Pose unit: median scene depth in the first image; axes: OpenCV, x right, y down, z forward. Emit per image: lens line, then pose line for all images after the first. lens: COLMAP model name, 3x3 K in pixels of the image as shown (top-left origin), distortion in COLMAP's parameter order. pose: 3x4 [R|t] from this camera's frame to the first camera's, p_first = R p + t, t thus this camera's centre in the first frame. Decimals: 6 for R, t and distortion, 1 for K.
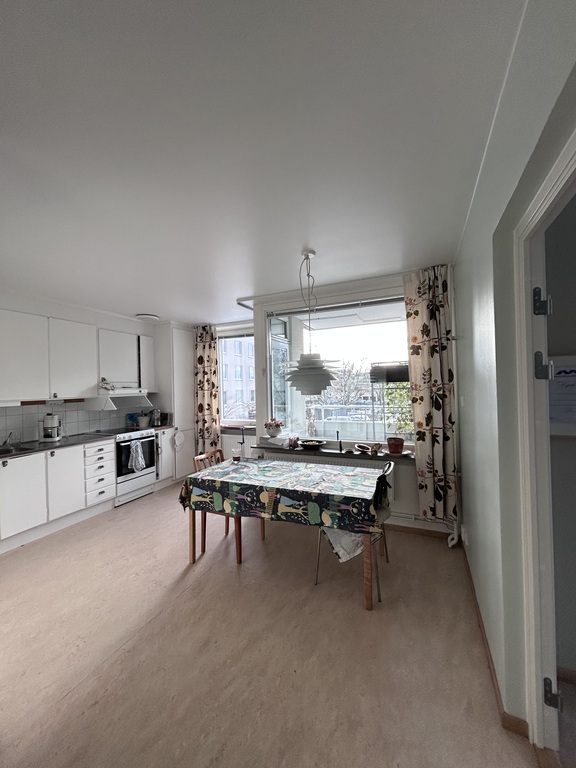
lens RADIAL K [[303.2, 0, 285.9], [0, 303.2, 386.6], [0, 0, 1]] dist [-0.011570, -0.000087]
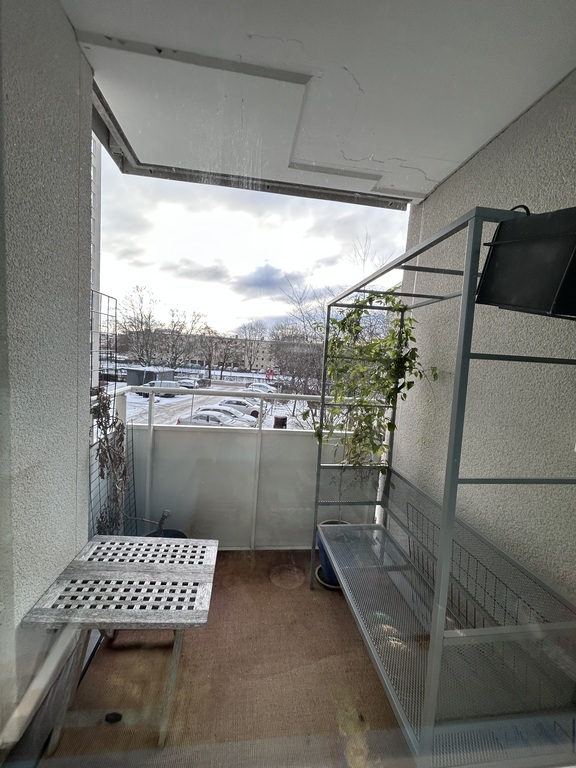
lens RADIAL K [[303.2, 0, 284.6], [0, 303.2, 378.9], [0, 0, 1]] dist [-0.011570, -0.000087]
pose [[0.849856, 0.032764, 0.525996, 0.330807], [-0.080931, 0.994341, 0.068825, 0.178122], [-0.520764, -0.101061, 0.847698, 2.245929]]
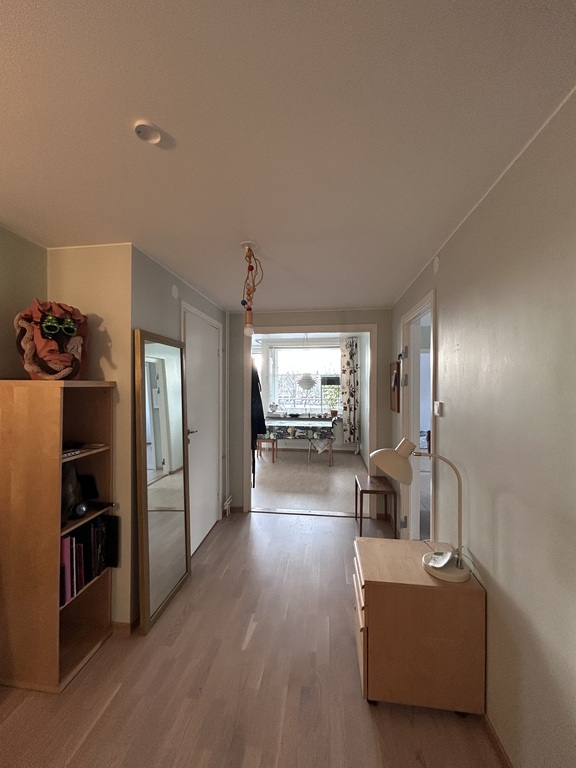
lens RADIAL K [[303.2, 0, 287.9], [0, 303.2, 386.3], [0, 0, 1]] dist [-0.011570, -0.000087]
pose [[0.959025, 0.023895, 0.282311, -0.657430], [-0.024486, 0.999699, -0.001432, 0.006675], [-0.282260, -0.005539, 0.959322, -1.143137]]
